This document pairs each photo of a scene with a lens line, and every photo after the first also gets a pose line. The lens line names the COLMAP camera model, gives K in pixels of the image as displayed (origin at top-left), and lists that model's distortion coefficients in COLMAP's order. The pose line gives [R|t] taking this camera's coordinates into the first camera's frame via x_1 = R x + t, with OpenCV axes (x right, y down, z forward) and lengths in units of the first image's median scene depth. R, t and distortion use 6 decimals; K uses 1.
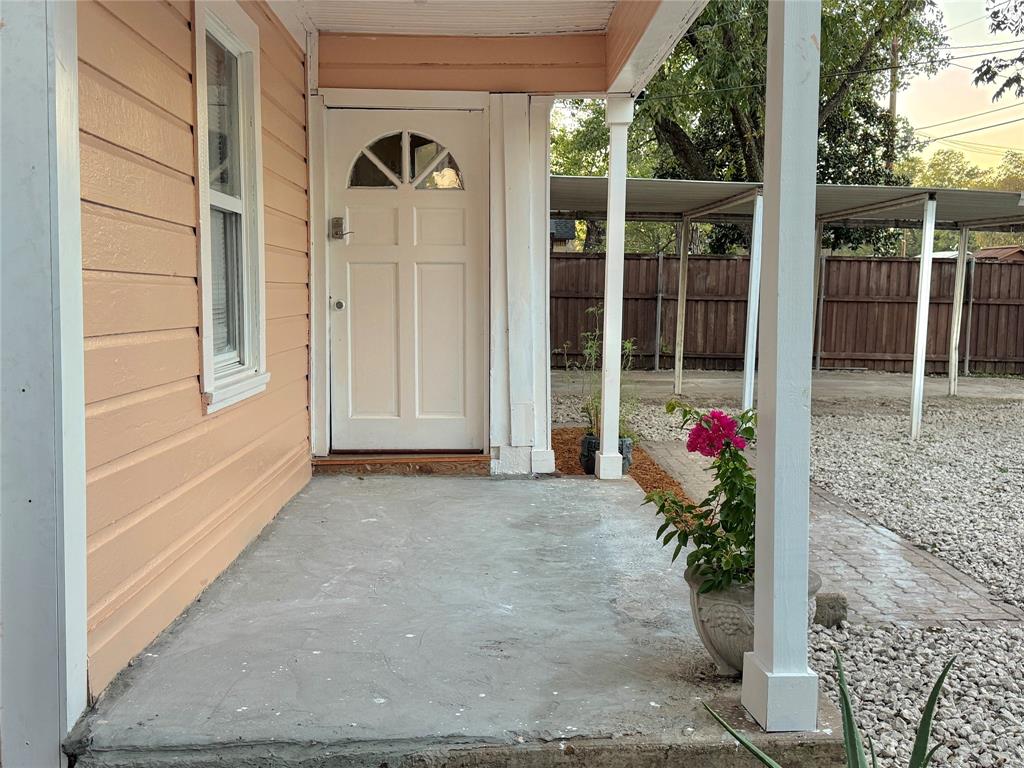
lens RADIAL K [[1013.4, 0, 512.0], [0, 1013.4, 384.0], [0, 0, 1]] dist [0.123935, -0.002324]
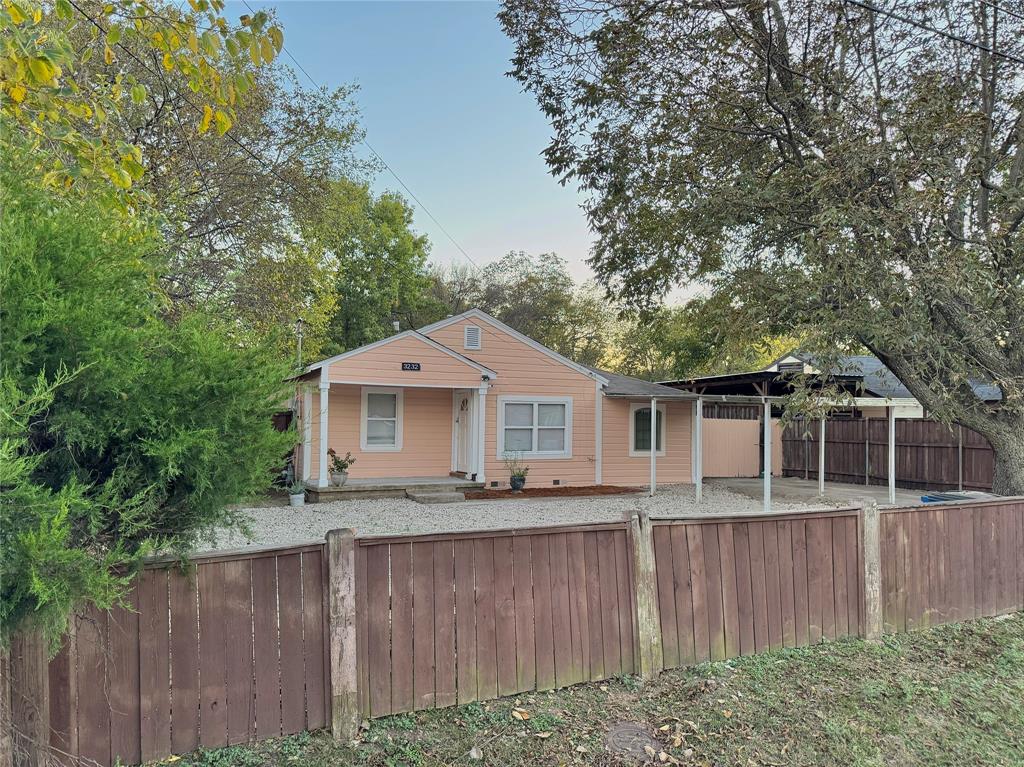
lens RADIAL K [[730.2, 0, 512.0], [0, 730.2, 383.5], [0, 0, 1]] dist [0.103352, 0.000168]
pose [[0.420368, -0.051453, -0.905894, 2.785132], [-0.091492, 0.990899, -0.098737, -0.018529], [0.902729, 0.124388, 0.411835, -0.109567]]
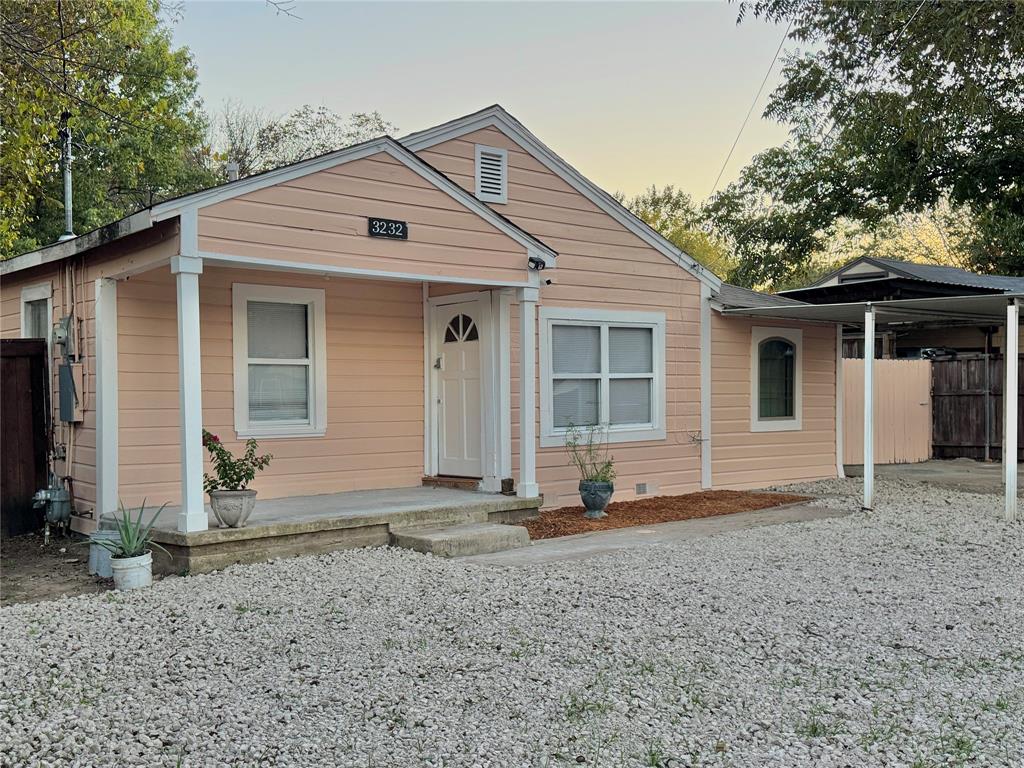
lens RADIAL K [[1013.4, 0, 512.0], [0, 1013.4, 384.0], [0, 0, 1]] dist [0.123935, -0.002324]
pose [[0.648330, -0.021642, -0.761052, 1.444486], [-0.054558, 0.995706, -0.074792, 0.030304], [0.759402, 0.090012, 0.644365, -0.179523]]
